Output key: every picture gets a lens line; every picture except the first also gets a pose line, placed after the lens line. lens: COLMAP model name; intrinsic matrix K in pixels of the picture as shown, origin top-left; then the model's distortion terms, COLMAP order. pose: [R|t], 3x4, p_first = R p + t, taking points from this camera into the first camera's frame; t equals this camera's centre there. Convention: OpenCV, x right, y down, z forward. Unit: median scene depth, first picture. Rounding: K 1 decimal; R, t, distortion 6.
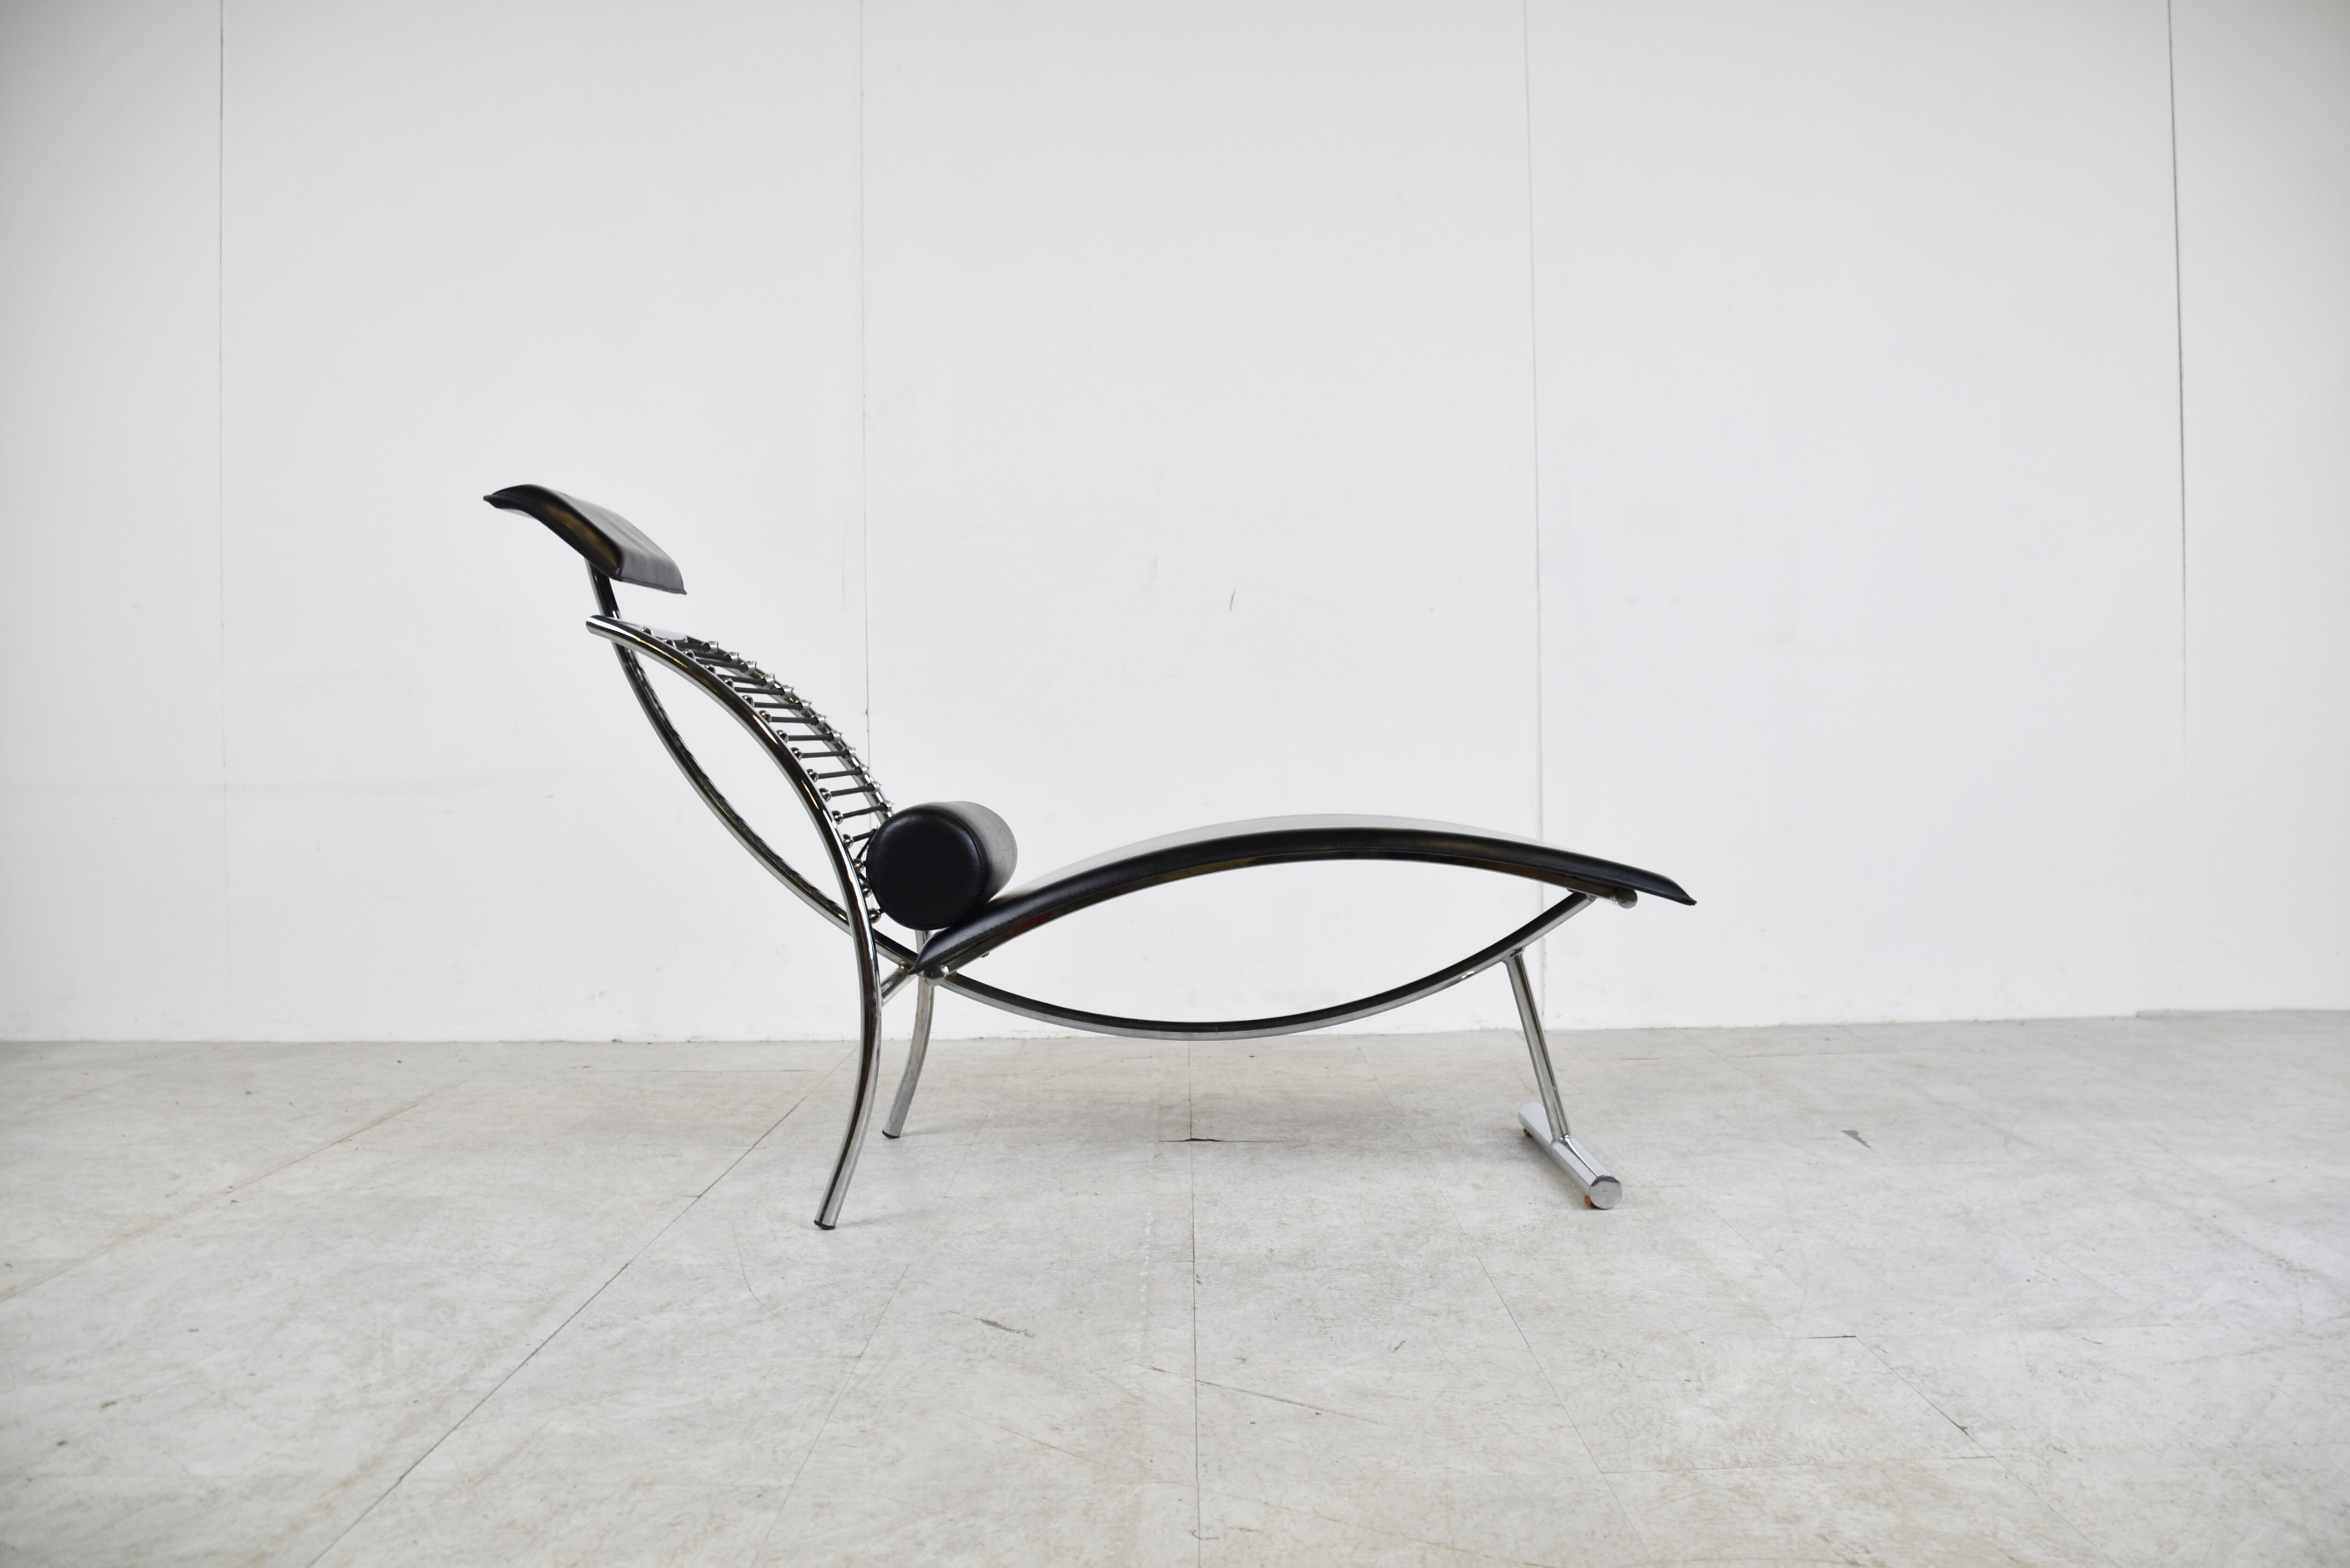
lens RADIAL K [[1890.4, 0, 1182.0], [0, 1890.4, 790.6], [0, 0, 1]] dist [-0.146955, 0.089711]
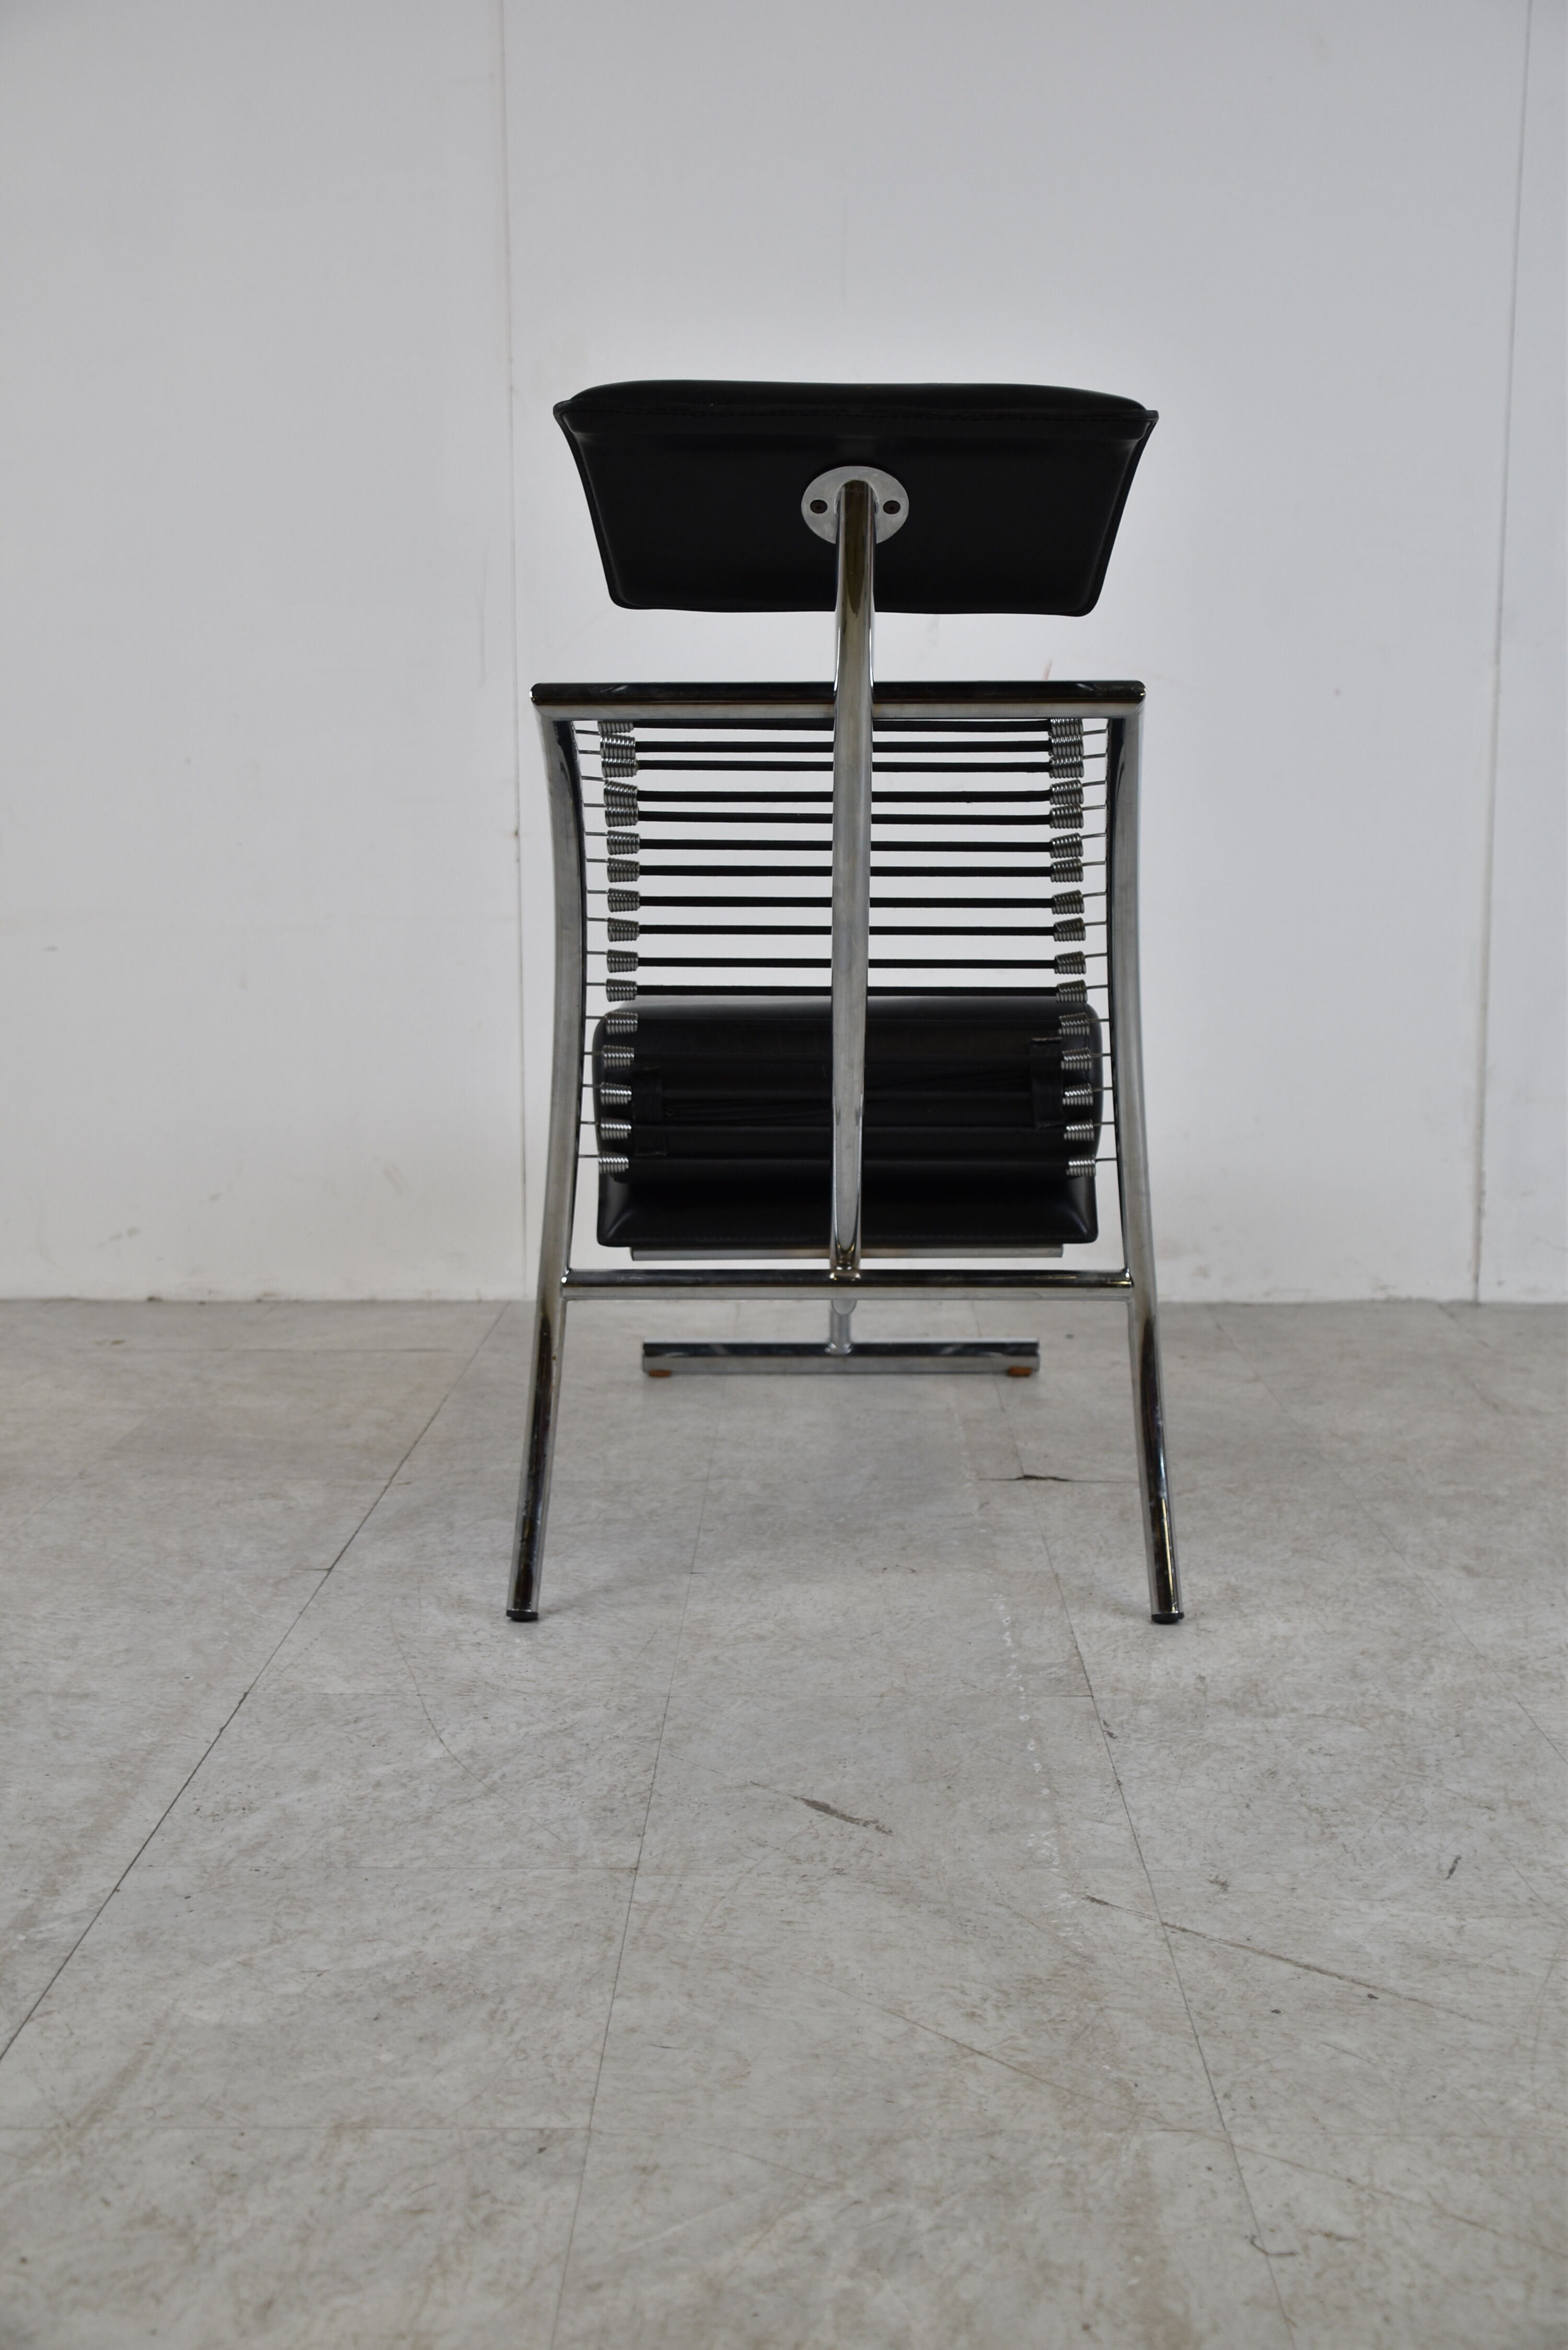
lens RADIAL K [[2514.5, 0, 784.0], [0, 2514.5, 1175.0], [0, 0, 1]] dist [-0.020645, 0.242795]
pose [[0.999792, 0.015083, -0.013711, -0.091000], [-0.013502, 0.993962, 0.108888, -0.031171], [0.015270, -0.108681, 0.993959, 0.113164]]
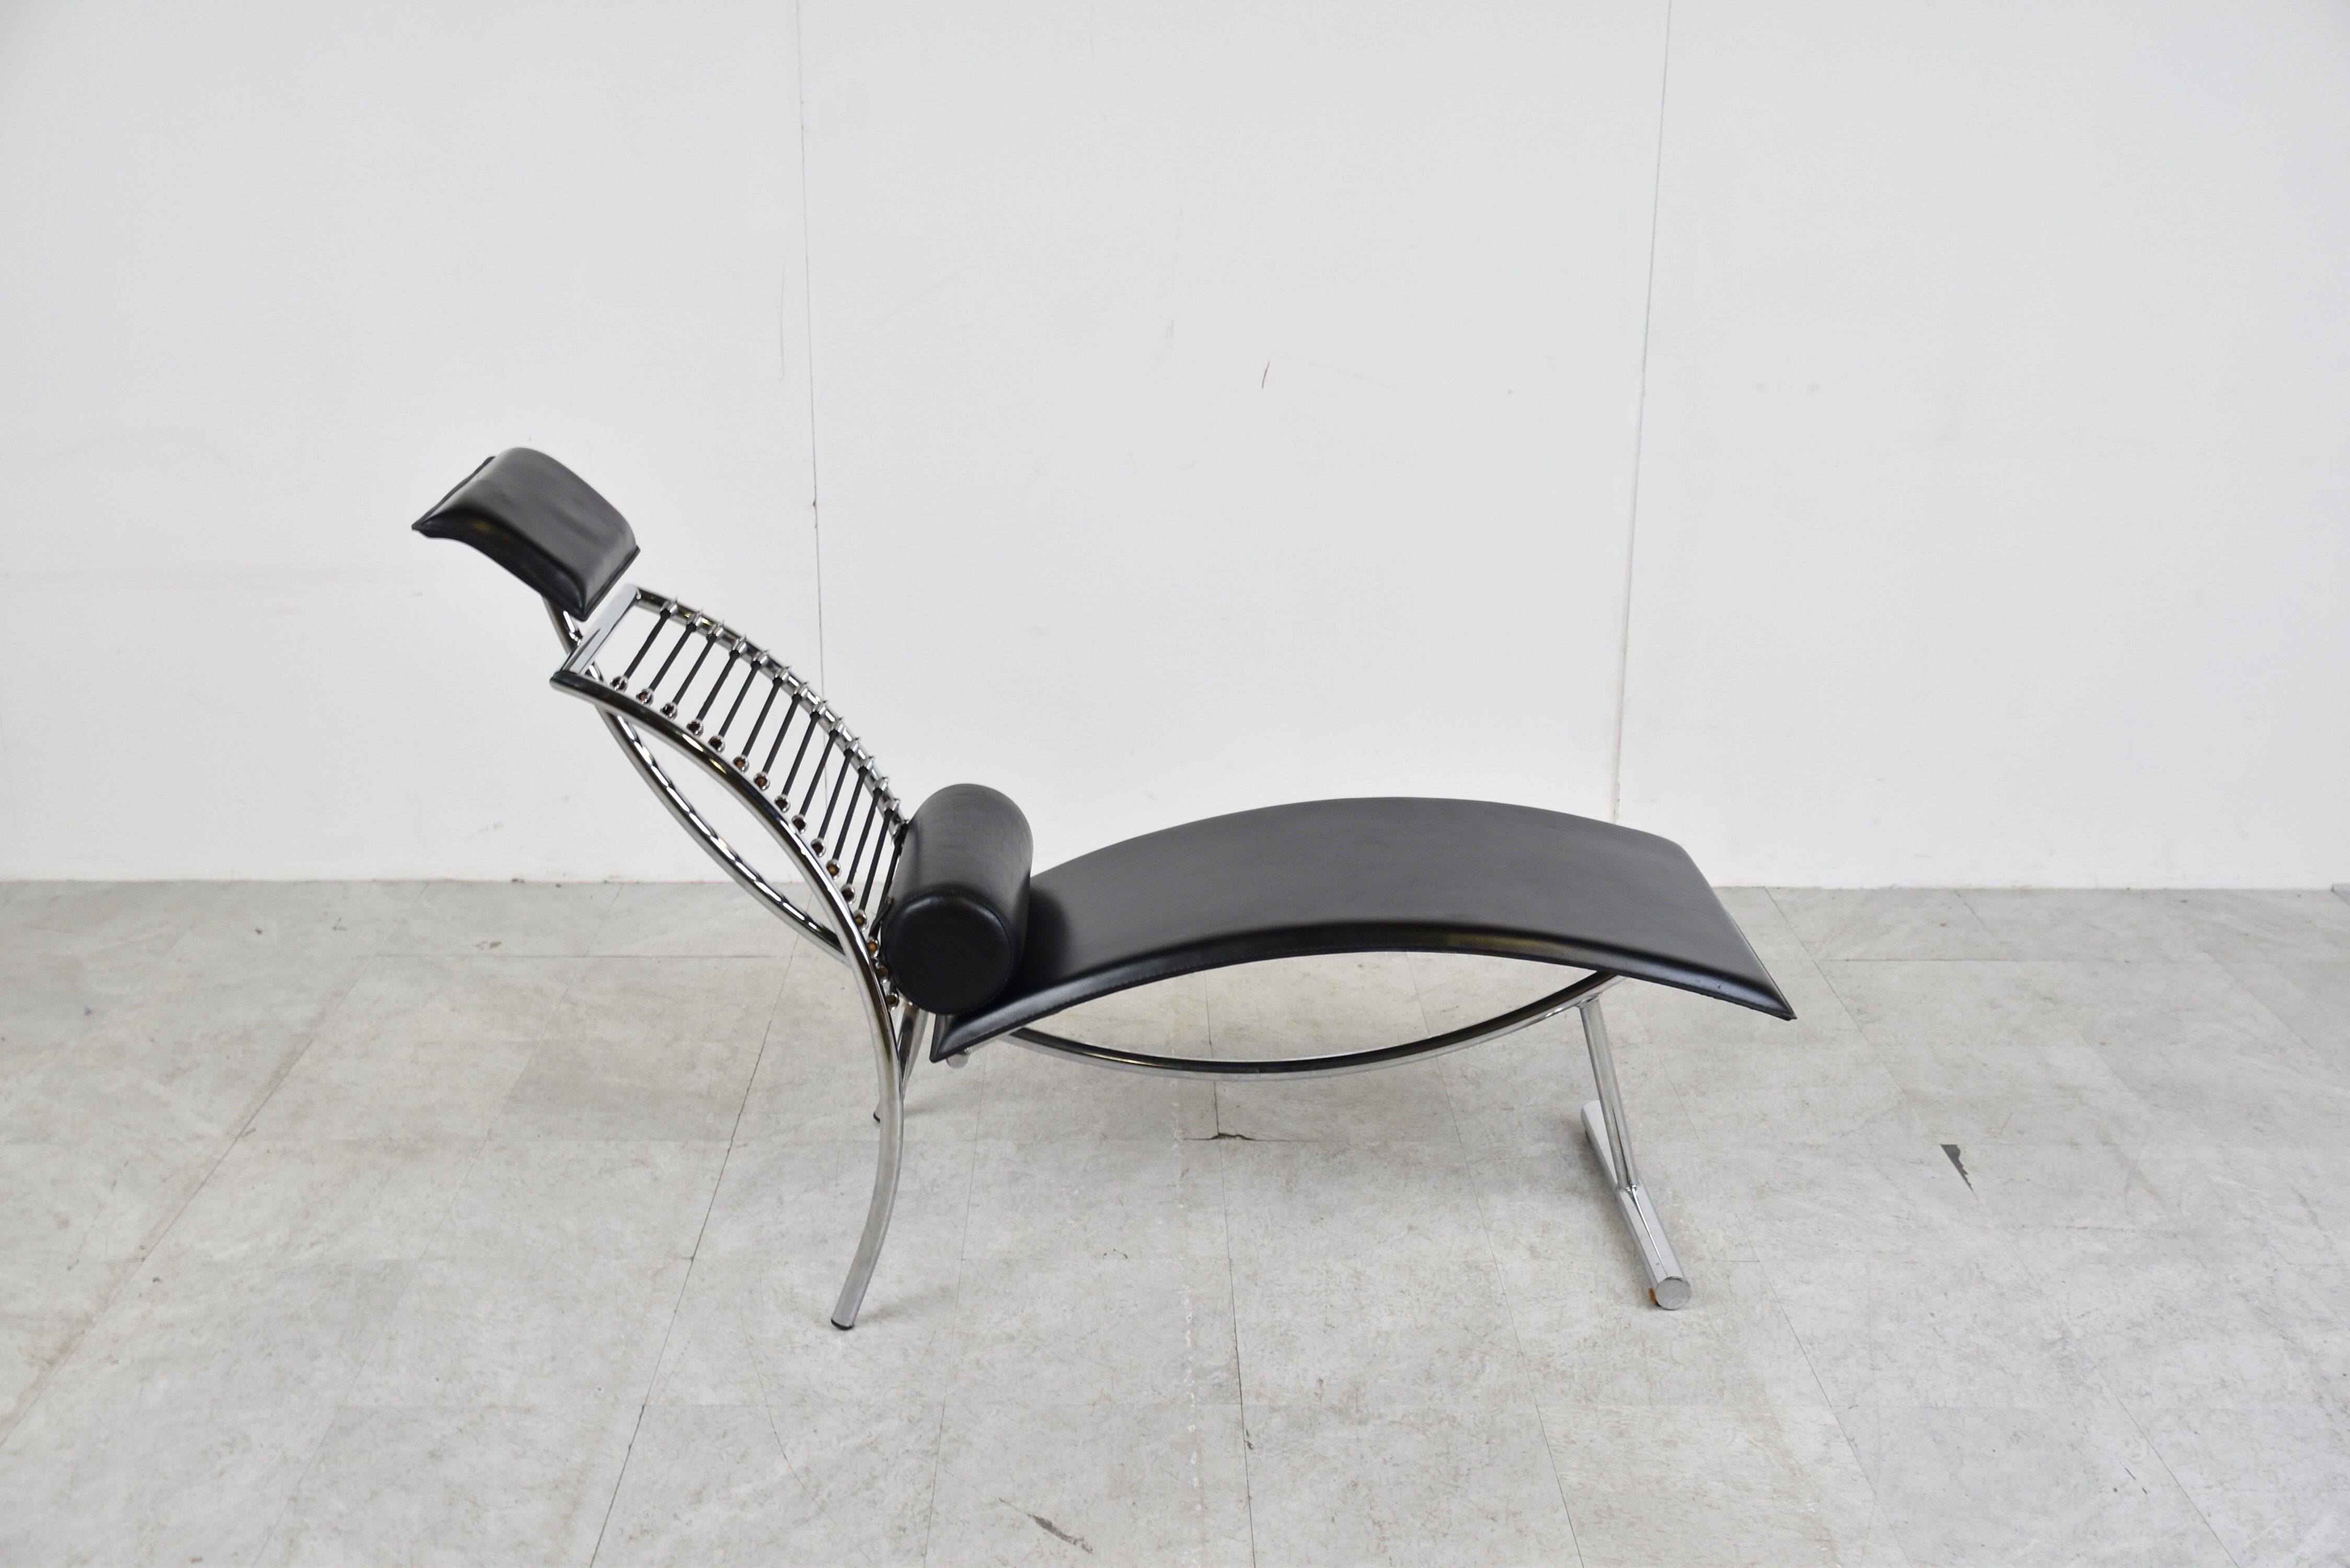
lens RADIAL K [[2514.5, 0, 1180.7], [0, 2514.5, 785.6], [0, 0, 1]] dist [-0.020645, 0.242795]
pose [[0.999377, 0.017485, 0.030670, -0.067130], [-0.025532, 0.957943, 0.285820, -0.403872], [-0.024382, -0.286424, 0.957793, -0.140780]]
